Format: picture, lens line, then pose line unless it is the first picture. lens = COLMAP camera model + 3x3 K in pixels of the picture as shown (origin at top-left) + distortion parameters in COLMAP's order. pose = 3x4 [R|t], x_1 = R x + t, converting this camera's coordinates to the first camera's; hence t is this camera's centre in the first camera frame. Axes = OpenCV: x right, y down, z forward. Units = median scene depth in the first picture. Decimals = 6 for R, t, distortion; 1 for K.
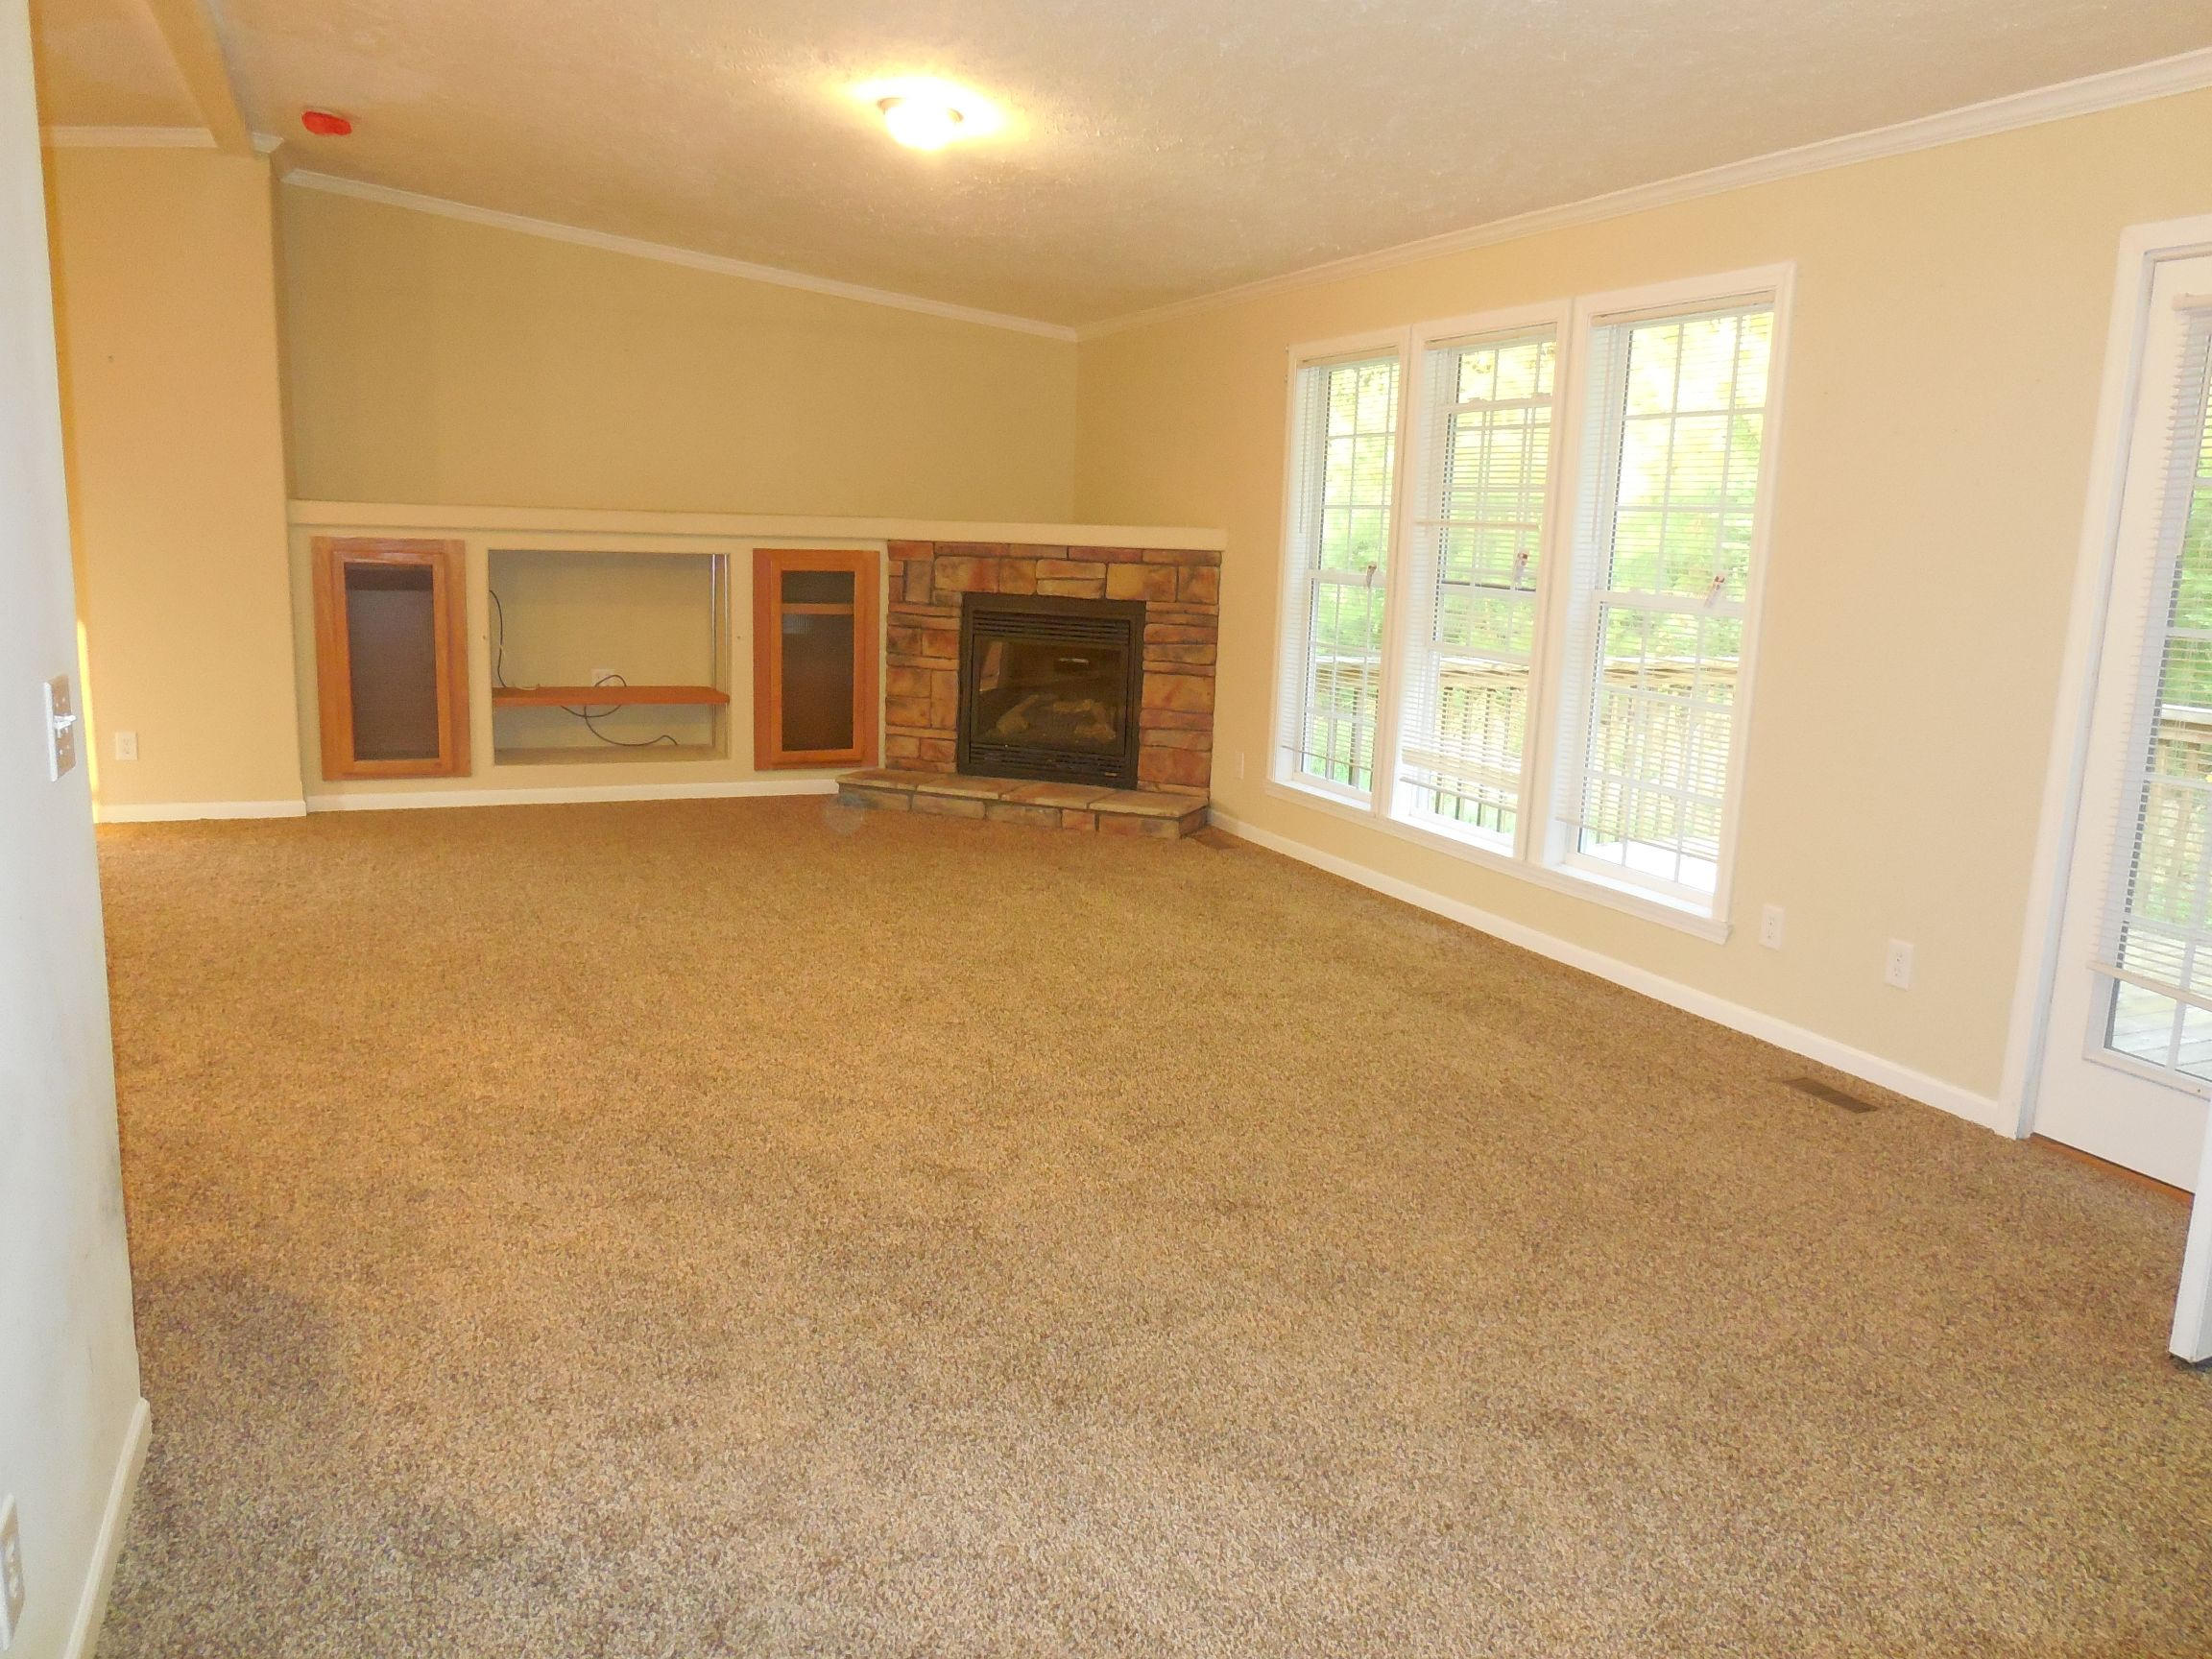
lens RADIAL K [[1649.2, 0, 1122.5], [0, 1649.2, 817.2], [0, 0, 1]] dist [-0.014556, -0.001955]
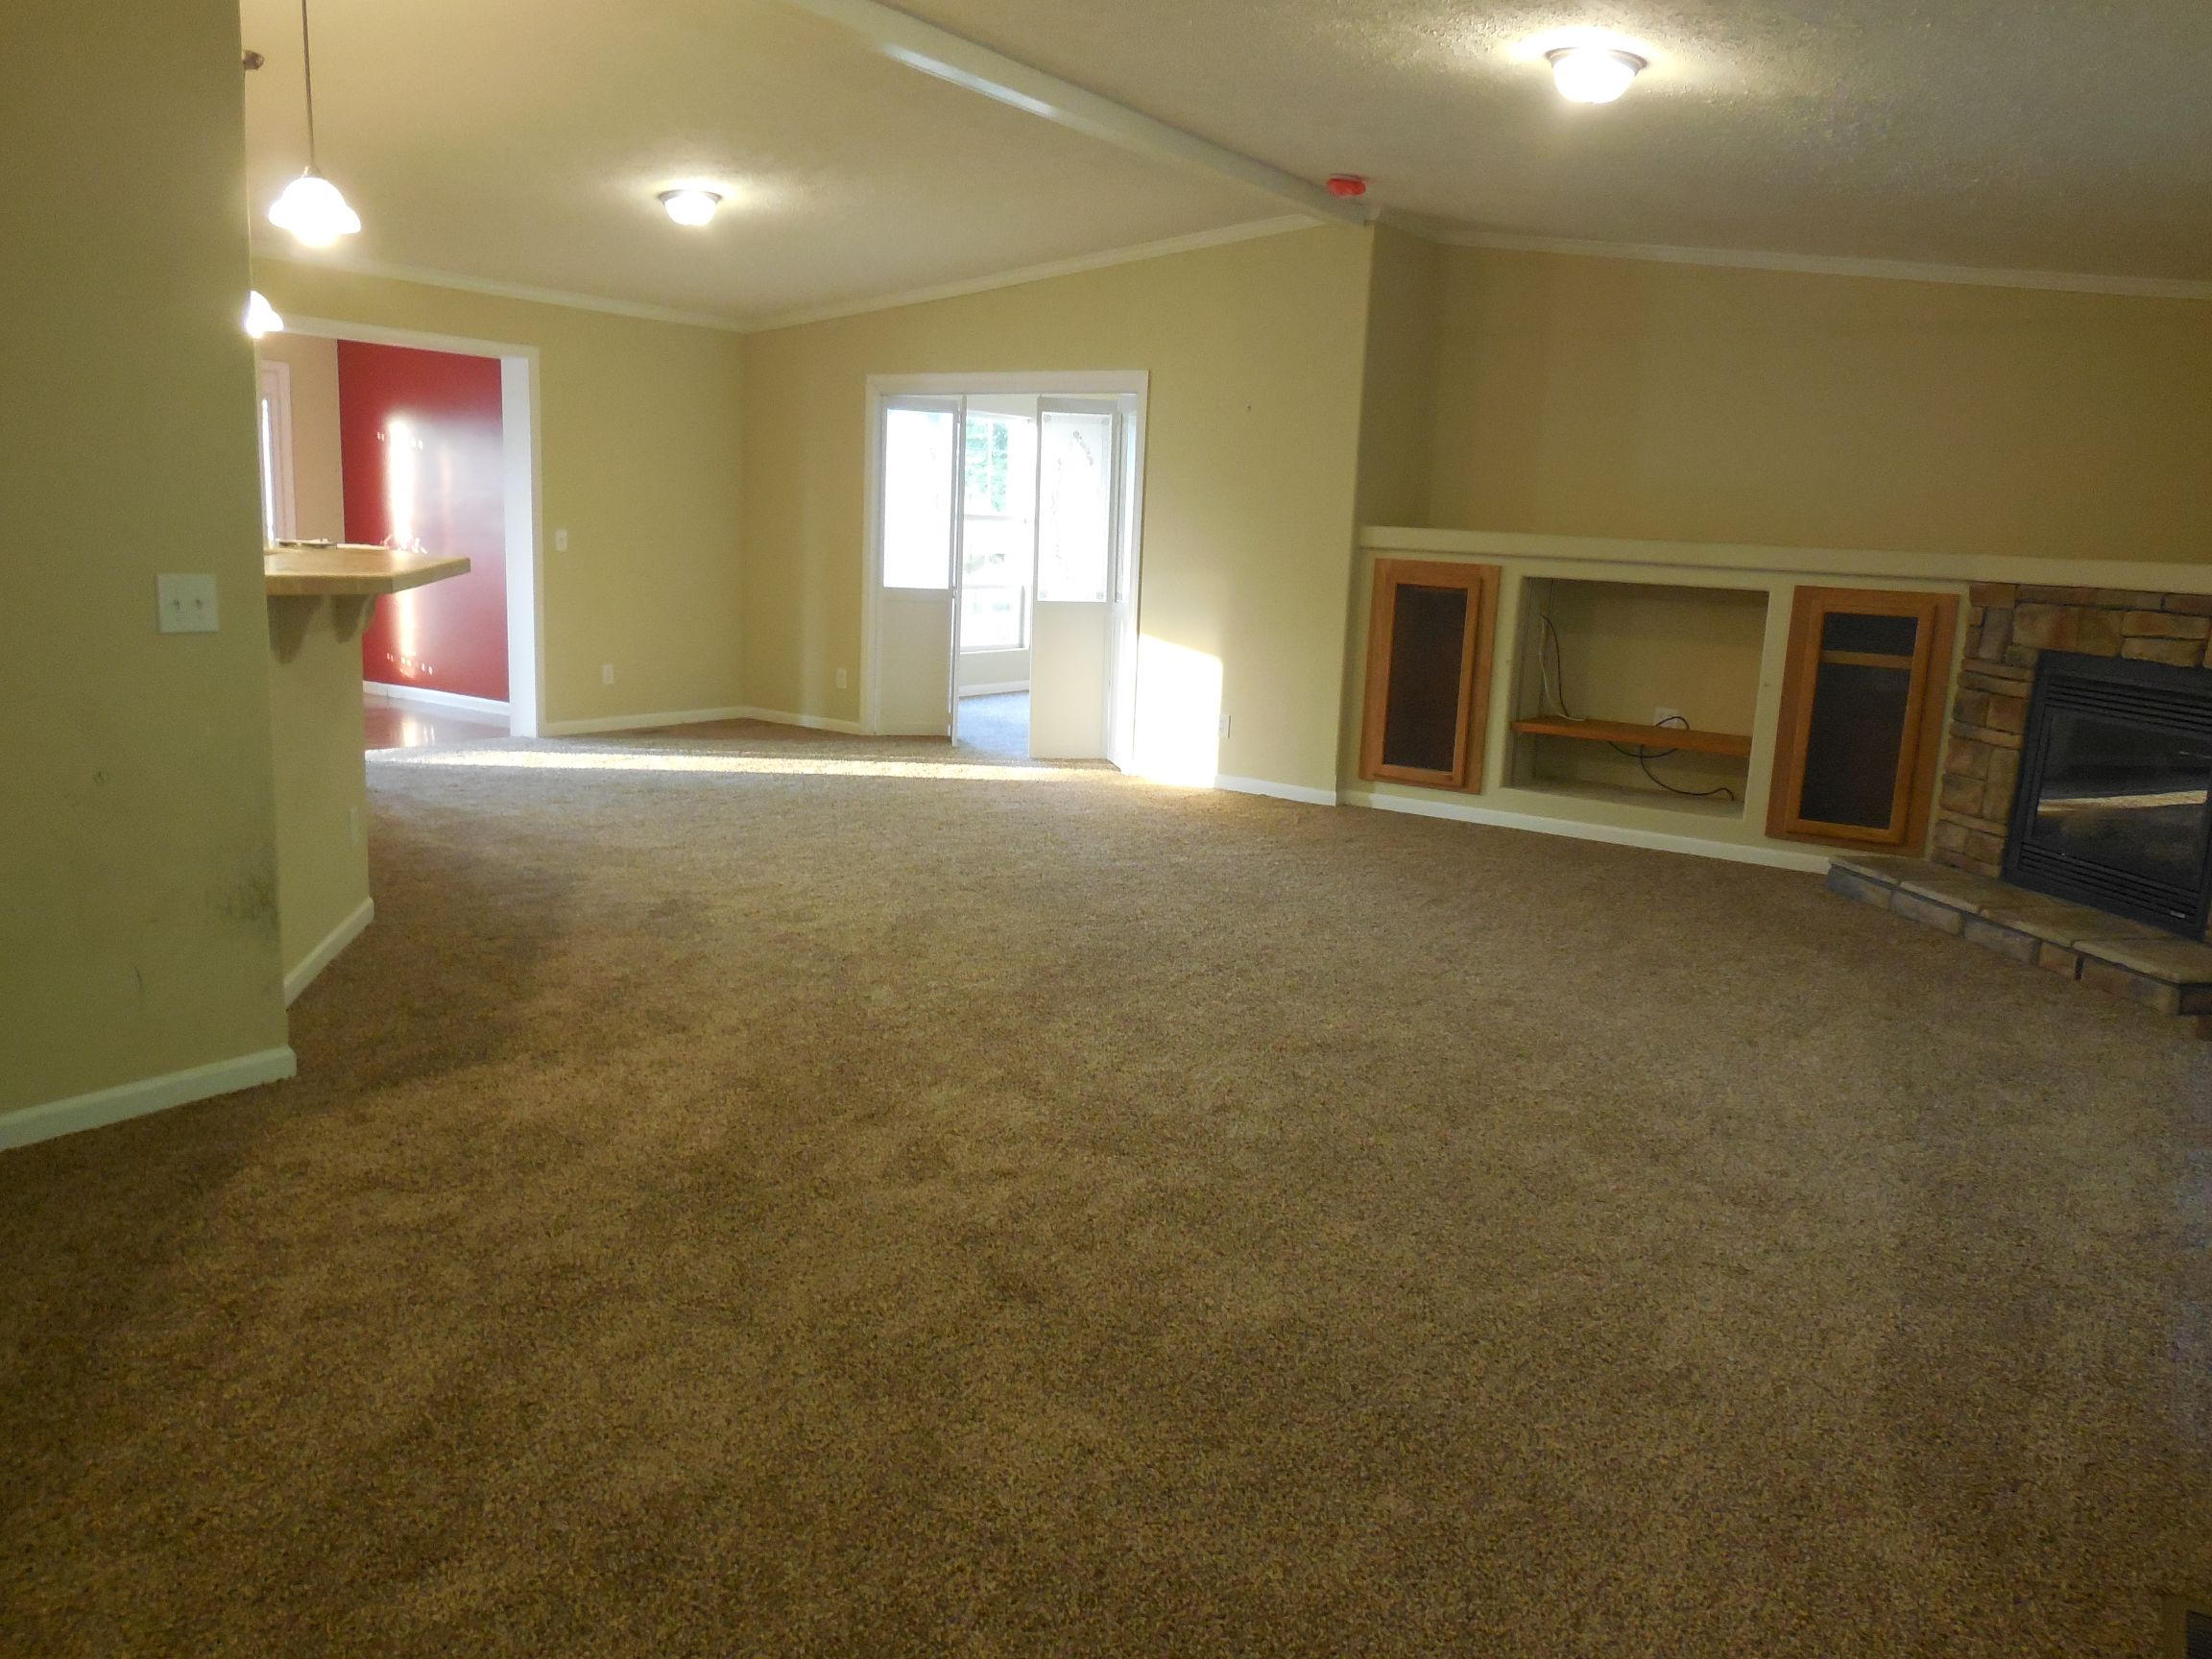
lens RADIAL K [[1649.2, 0, 1123.7], [0, 1649.2, 842.5], [0, 0, 1]] dist [-0.014556, -0.001955]
pose [[0.538513, 0.153923, -0.828439, 0.330124], [-0.174660, 0.982211, 0.068959, -0.026074], [0.824316, 0.107560, 0.555818, 0.231396]]
